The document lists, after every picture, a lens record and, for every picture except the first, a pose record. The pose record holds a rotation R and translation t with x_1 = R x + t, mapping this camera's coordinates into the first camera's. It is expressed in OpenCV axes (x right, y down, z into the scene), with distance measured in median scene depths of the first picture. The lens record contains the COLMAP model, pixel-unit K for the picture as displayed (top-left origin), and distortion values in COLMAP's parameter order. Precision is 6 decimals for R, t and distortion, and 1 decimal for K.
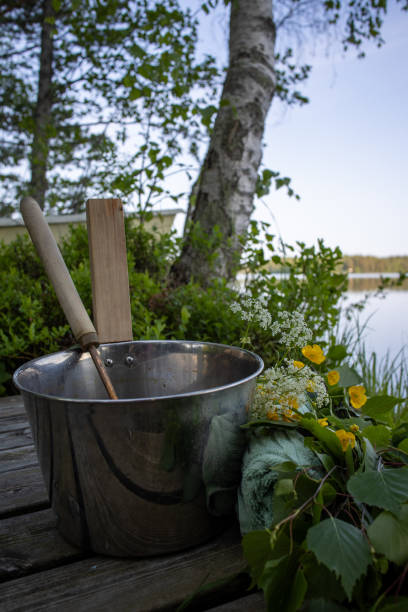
lens RADIAL K [[663.9, 0, 204.0], [0, 663.9, 306.0], [0, 0, 1]] dist [0.025091, -0.328368]
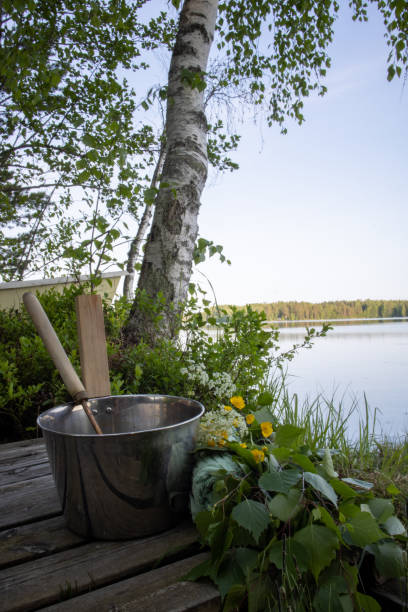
lens RADIAL K [[663.9, 0, 204.0], [0, 663.9, 306.0], [0, 0, 1]] dist [0.025091, -0.328368]
pose [[0.995403, -0.021649, 0.093297, -0.016194], [0.028450, 0.996985, -0.072197, -0.012651], [-0.091453, 0.074520, 0.993017, -0.179868]]
